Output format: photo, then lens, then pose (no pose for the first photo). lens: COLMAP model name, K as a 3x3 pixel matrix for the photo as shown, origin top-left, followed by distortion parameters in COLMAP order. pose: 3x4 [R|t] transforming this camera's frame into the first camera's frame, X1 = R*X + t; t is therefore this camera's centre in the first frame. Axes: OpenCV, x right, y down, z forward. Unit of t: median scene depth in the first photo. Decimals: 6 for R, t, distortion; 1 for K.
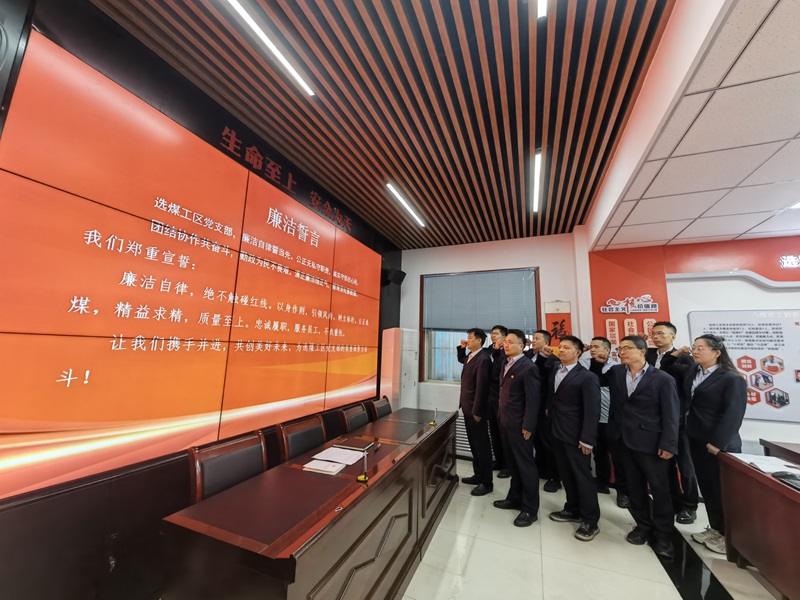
lens RADIAL K [[312.5, 0, 400.0], [0, 312.5, 300.0], [0, 0, 1]] dist [-0.003314, -0.000665]
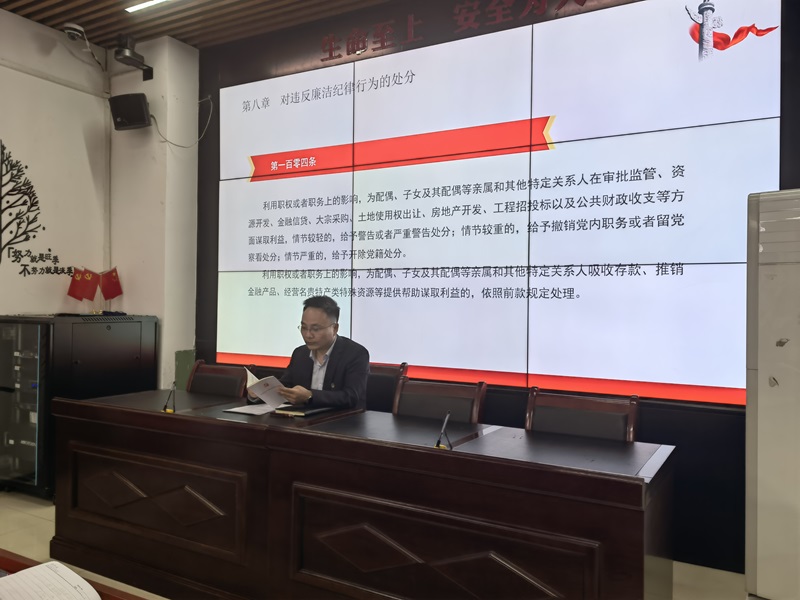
lens RADIAL K [[634.8, 0, 405.0], [0, 634.8, 301.4], [0, 0, 1]] dist [0.040734, -0.066155]
pose [[-0.117927, -0.031803, -0.992513, 0.872985], [0.140309, 0.988926, -0.048360, 0.233732], [0.983060, -0.144962, -0.112159, 0.936873]]
